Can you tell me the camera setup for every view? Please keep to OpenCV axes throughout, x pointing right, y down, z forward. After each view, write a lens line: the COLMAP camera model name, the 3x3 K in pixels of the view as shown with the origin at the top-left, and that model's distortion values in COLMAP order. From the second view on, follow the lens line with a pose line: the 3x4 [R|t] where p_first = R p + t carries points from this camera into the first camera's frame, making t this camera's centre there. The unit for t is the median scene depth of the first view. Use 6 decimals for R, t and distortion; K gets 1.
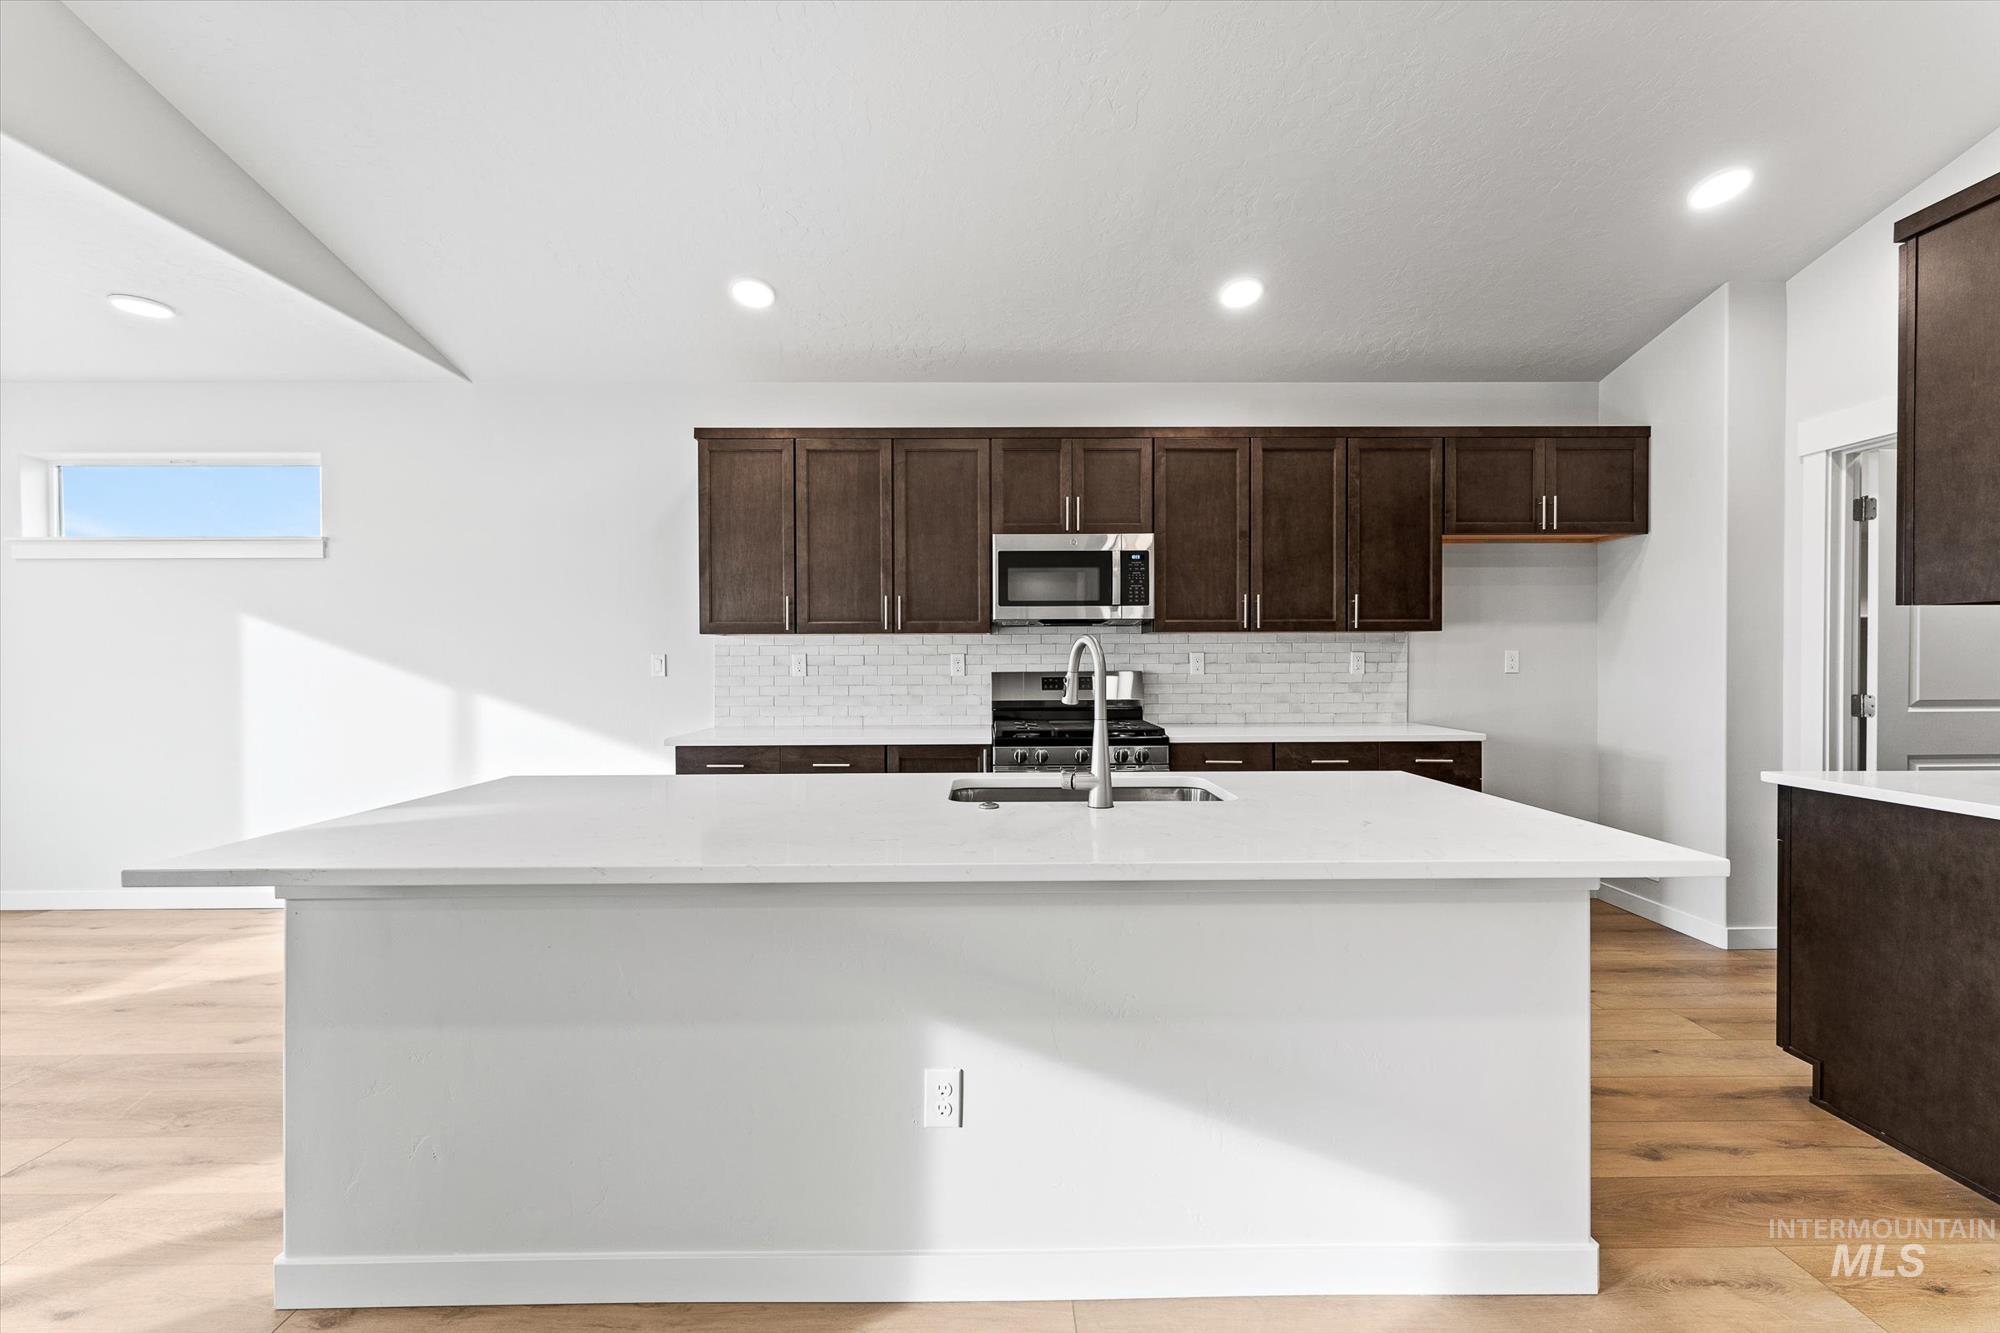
lens RADIAL K [[808.8, 0, 986.2], [0, 808.8, 668.1], [0, 0, 1]] dist [0.008166, -0.000512]
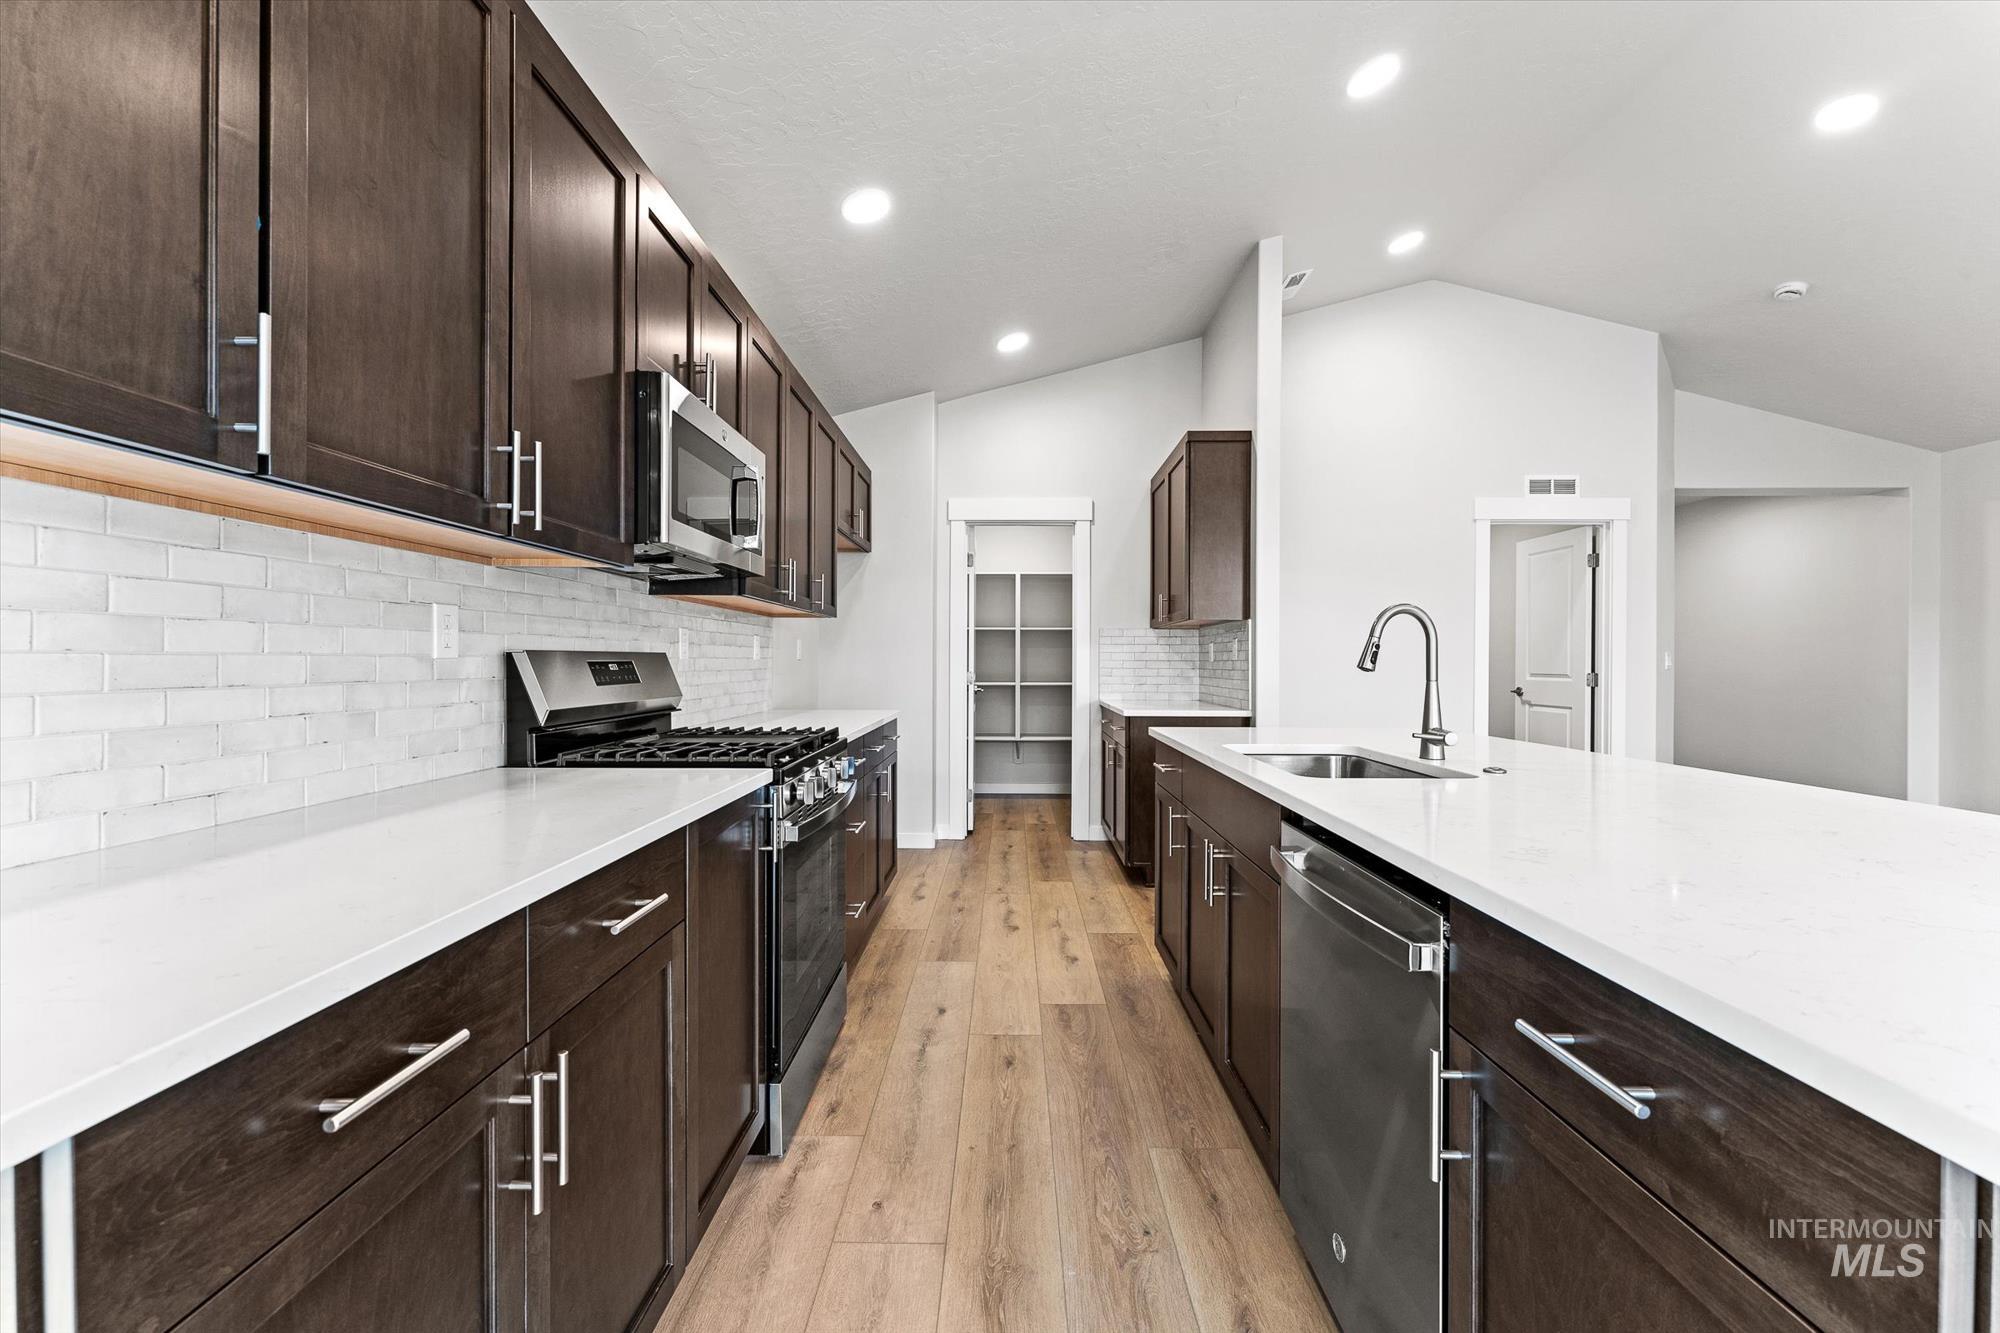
lens RADIAL K [[808.8, 0, 992.1], [0, 808.8, 662.7], [0, 0, 1]] dist [0.008166, -0.000512]
pose [[0.019709, 0.003131, 0.999801, -0.480715], [0.005938, 0.999977, -0.003248, 0.016064], [-0.999788, 0.006000, 0.019690, 0.776608]]
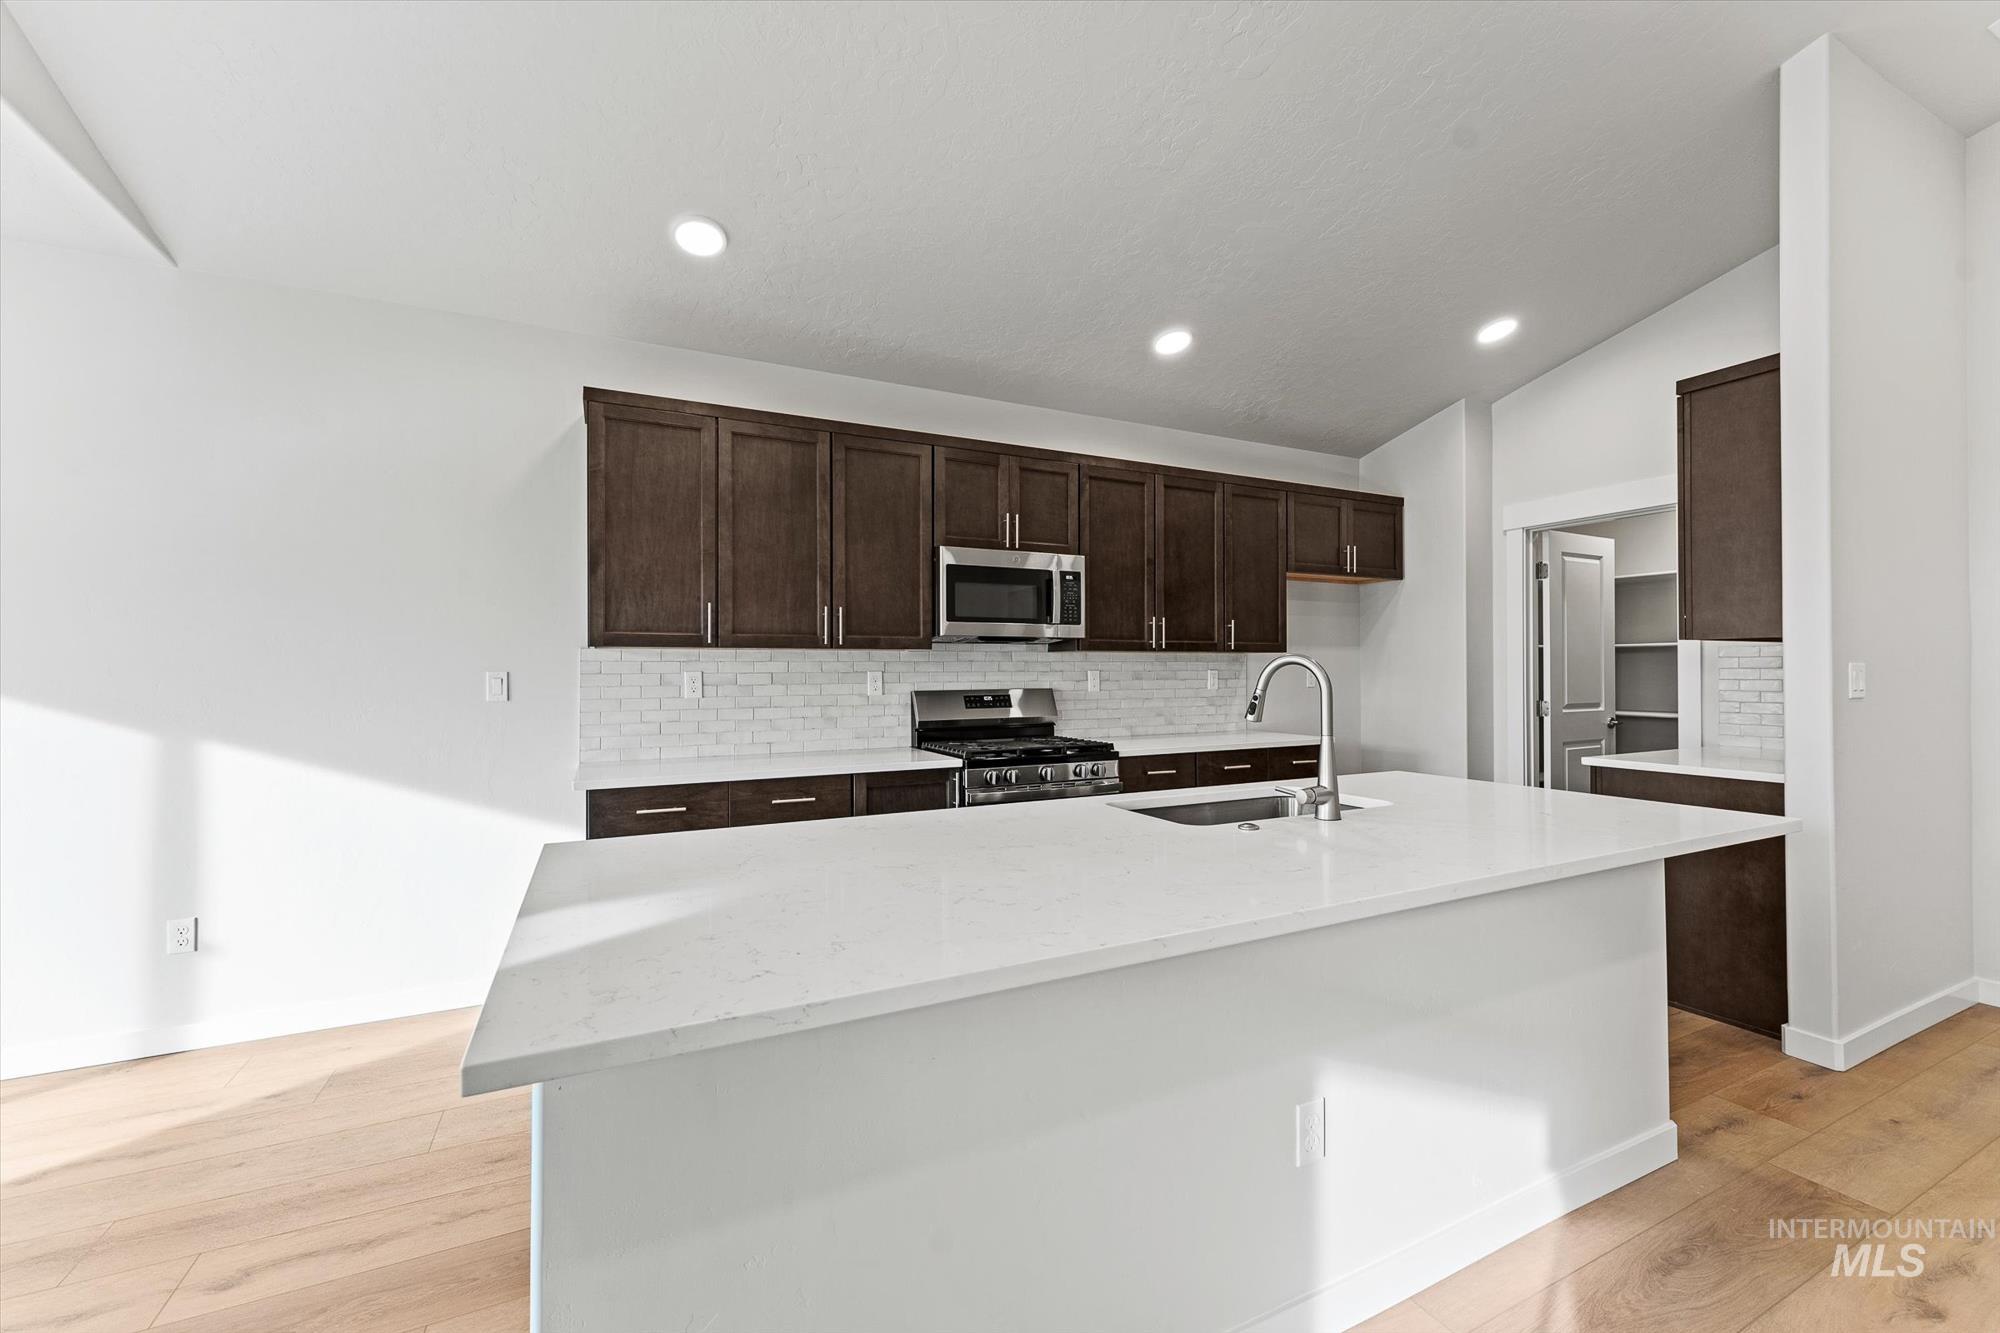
lens RADIAL K [[808.8, 0, 987.8], [0, 808.8, 670.0], [0, 0, 1]] dist [0.008166, -0.000512]
pose [[0.901114, 0.001181, 0.433581, -0.348366], [0.006681, 0.999840, -0.016608, -0.003343], [-0.433531, 0.017863, 0.900962, 0.119063]]
